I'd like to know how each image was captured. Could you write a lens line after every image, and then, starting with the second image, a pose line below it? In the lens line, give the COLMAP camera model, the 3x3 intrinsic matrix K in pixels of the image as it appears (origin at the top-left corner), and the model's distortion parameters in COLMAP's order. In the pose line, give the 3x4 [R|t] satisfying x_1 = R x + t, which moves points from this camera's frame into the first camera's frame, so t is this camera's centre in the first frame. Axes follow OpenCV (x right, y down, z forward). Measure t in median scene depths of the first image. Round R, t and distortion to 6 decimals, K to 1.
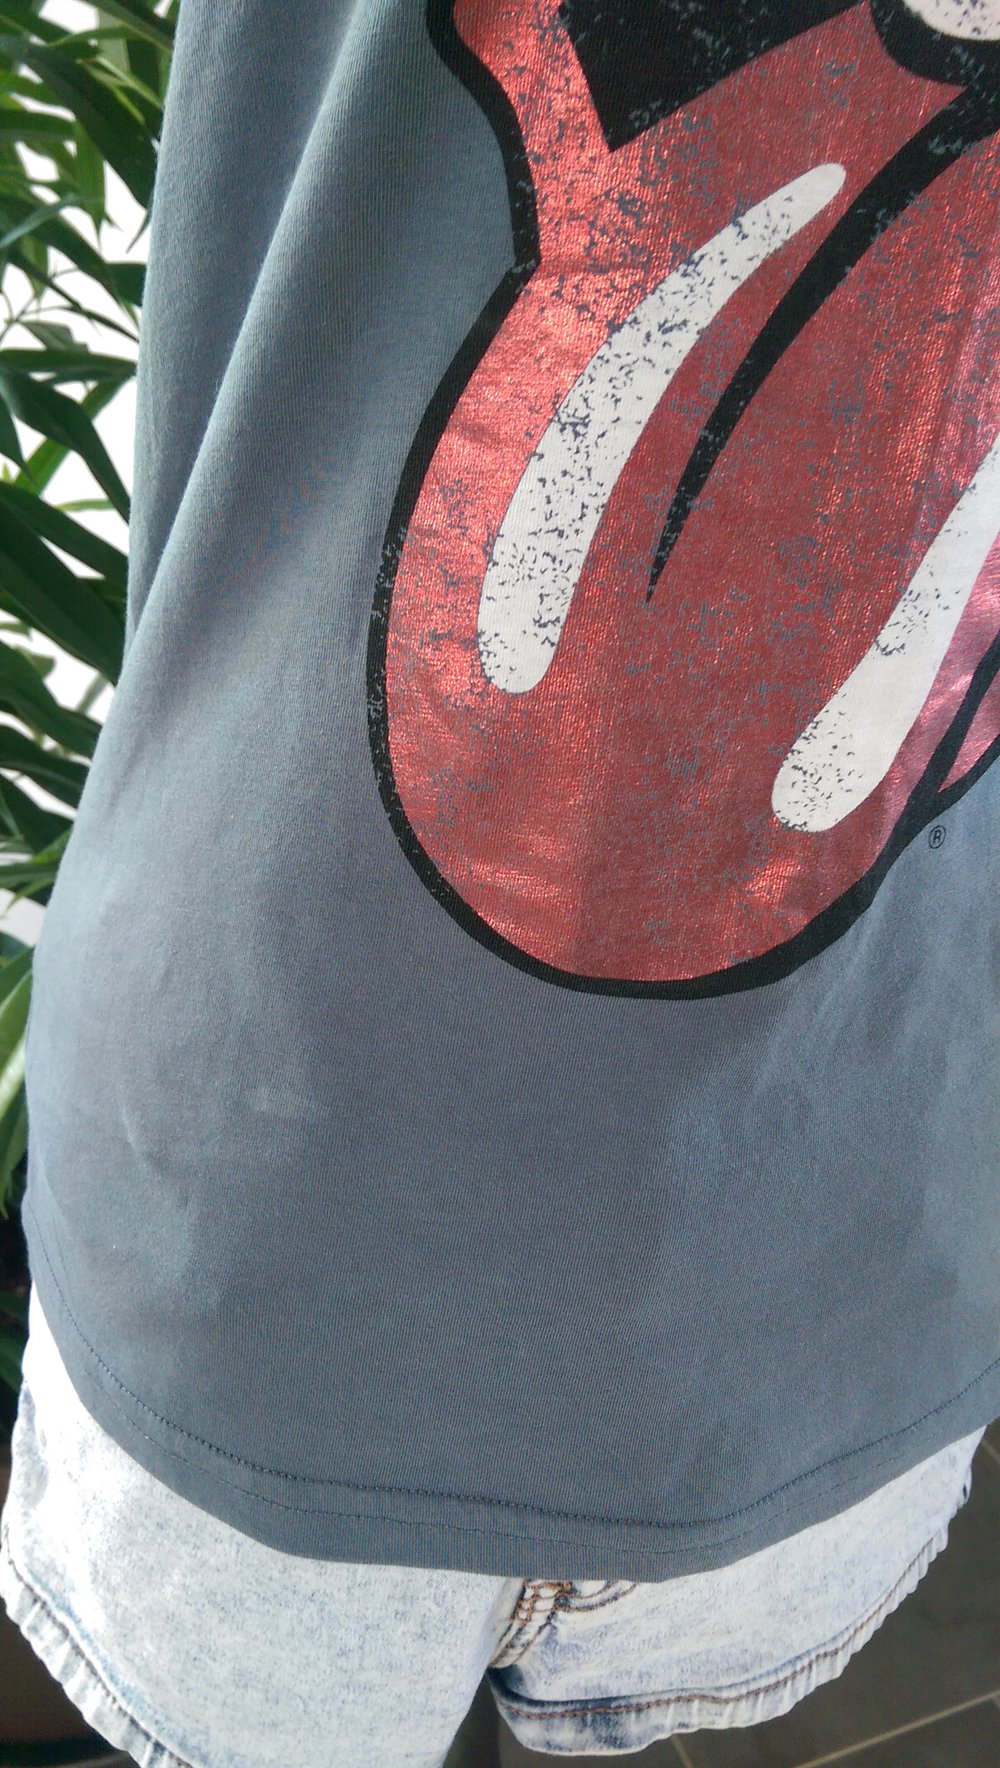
lens RADIAL K [[1221.1, 0, 483.6], [0, 1221.1, 883.4], [0, 0, 1]] dist [0.067856, -0.088024]
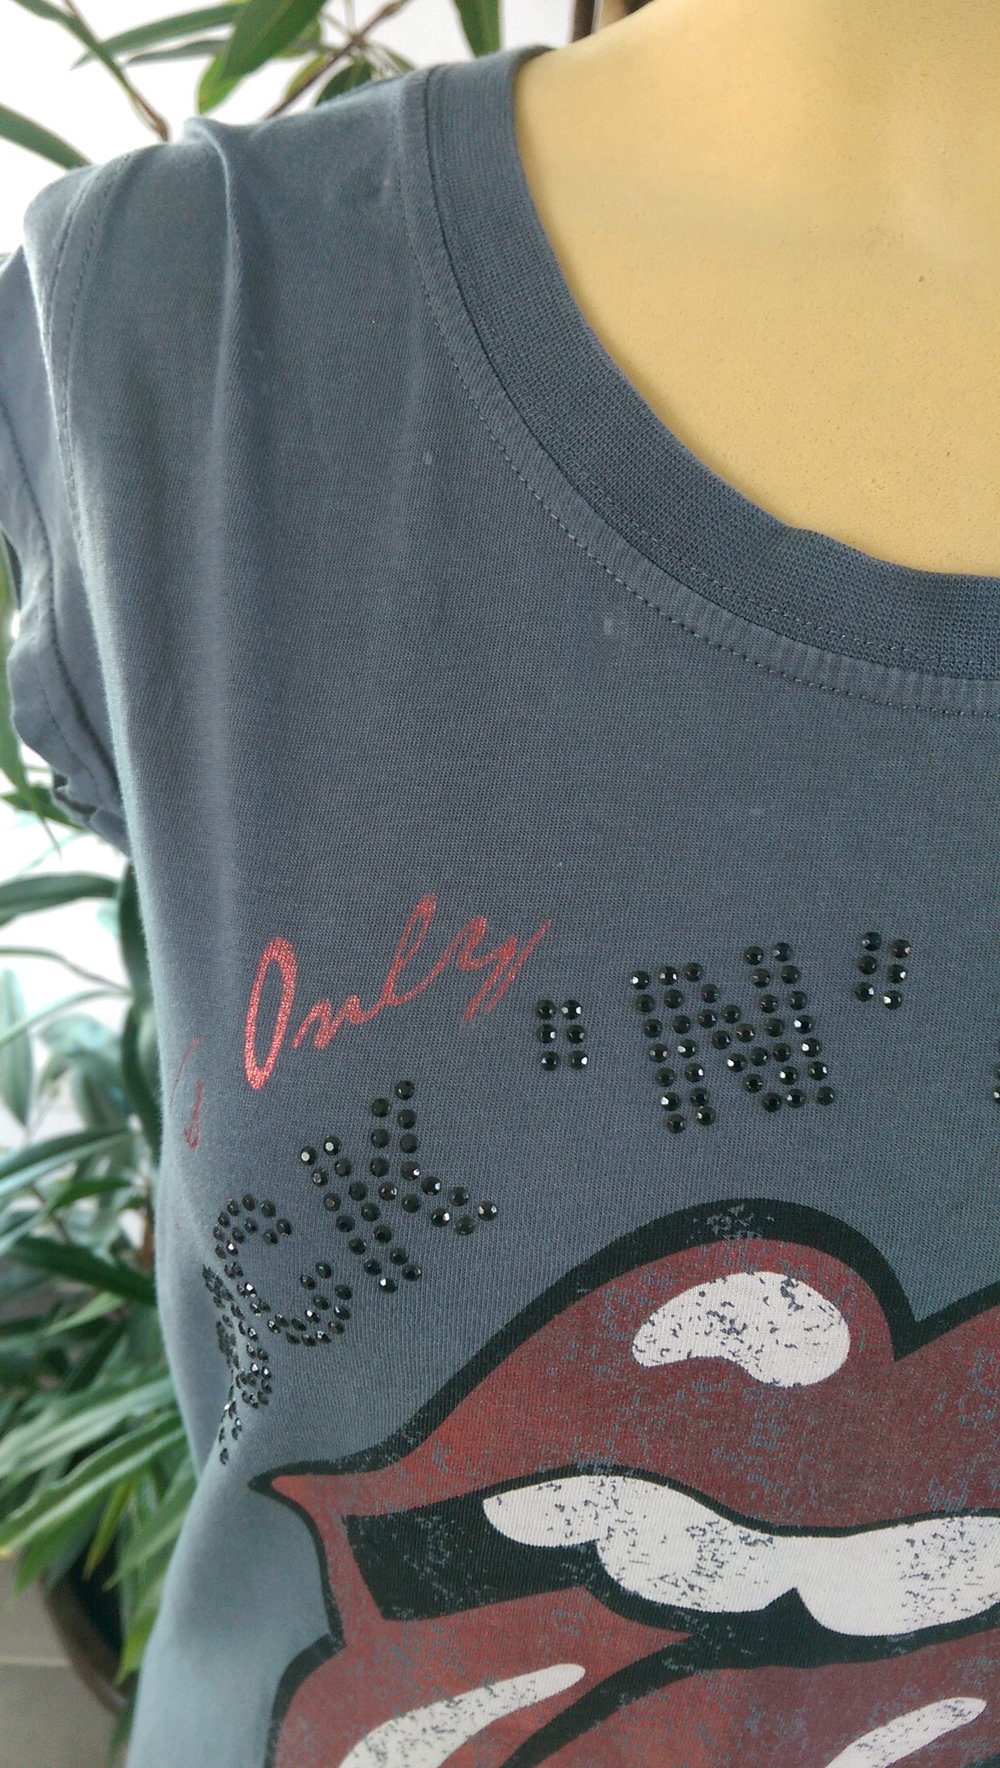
lens RADIAL K [[1221.1, 0, 512.4], [0, 1221.1, 872.0], [0, 0, 1]] dist [0.067856, -0.088024]
pose [[0.944936, 0.087350, -0.315383, 0.456298], [-0.100569, 0.994594, -0.025853, -1.099854], [0.311419, 0.056147, 0.948612, -0.122494]]
